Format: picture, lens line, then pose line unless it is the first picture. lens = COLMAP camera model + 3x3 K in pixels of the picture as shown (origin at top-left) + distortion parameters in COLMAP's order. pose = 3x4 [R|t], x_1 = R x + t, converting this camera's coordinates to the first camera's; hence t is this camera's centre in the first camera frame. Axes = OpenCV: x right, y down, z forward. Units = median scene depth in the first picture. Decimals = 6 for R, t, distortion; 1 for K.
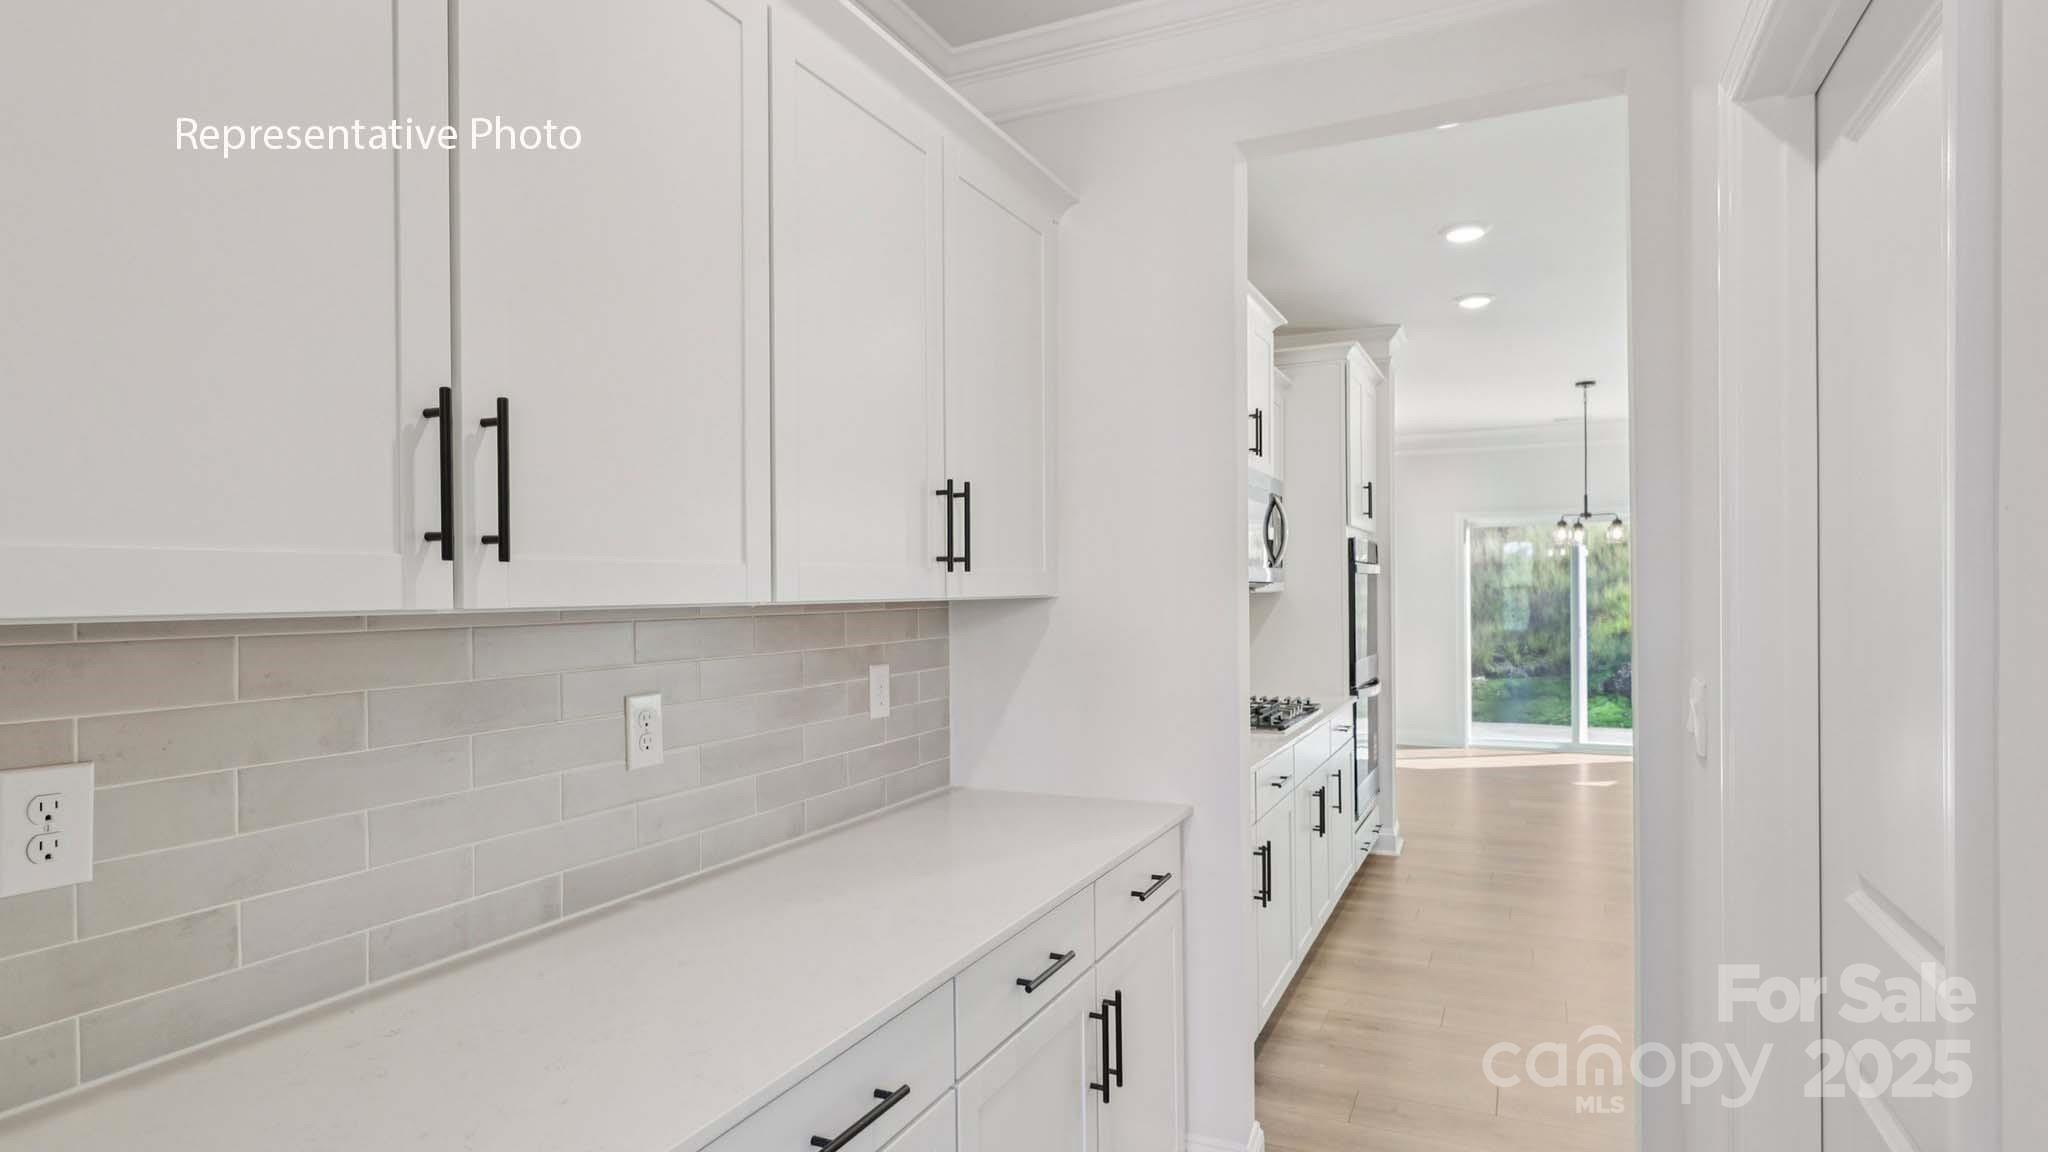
lens RADIAL K [[1066.8, 0, 1019.4], [0, 1066.8, 591.1], [0, 0, 1]] dist [-0.000093, -0.000287]
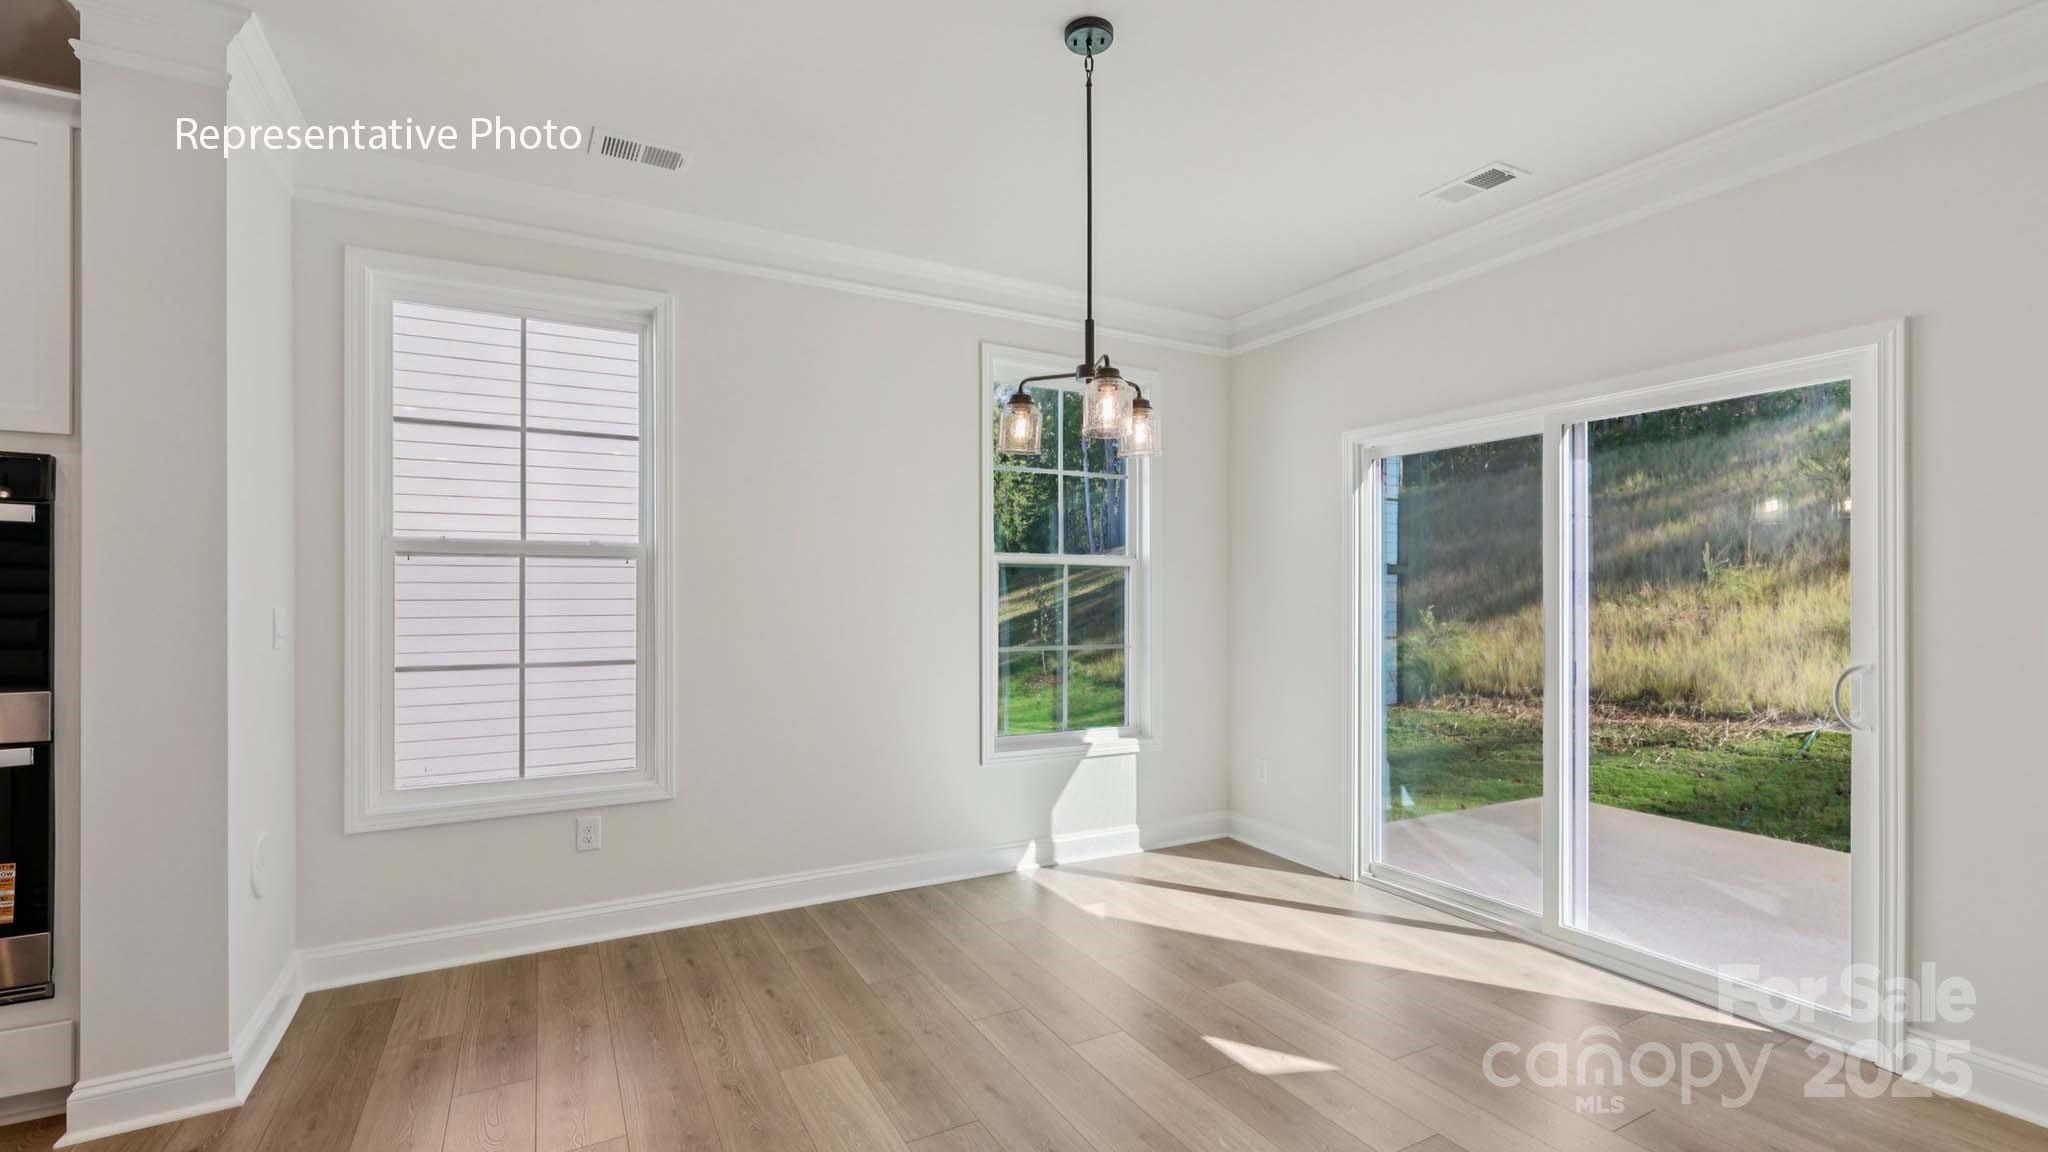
lens RADIAL K [[871.1, 0, 1021.0], [0, 871.1, 593.6], [0, 0, 1]] dist [-0.002456, -0.000510]
pose [[0.814829, 0.009659, -0.579621, 0.566168], [-0.009087, 0.999951, 0.003889, 0.006182], [0.579631, 0.002098, 0.814877, 0.593569]]
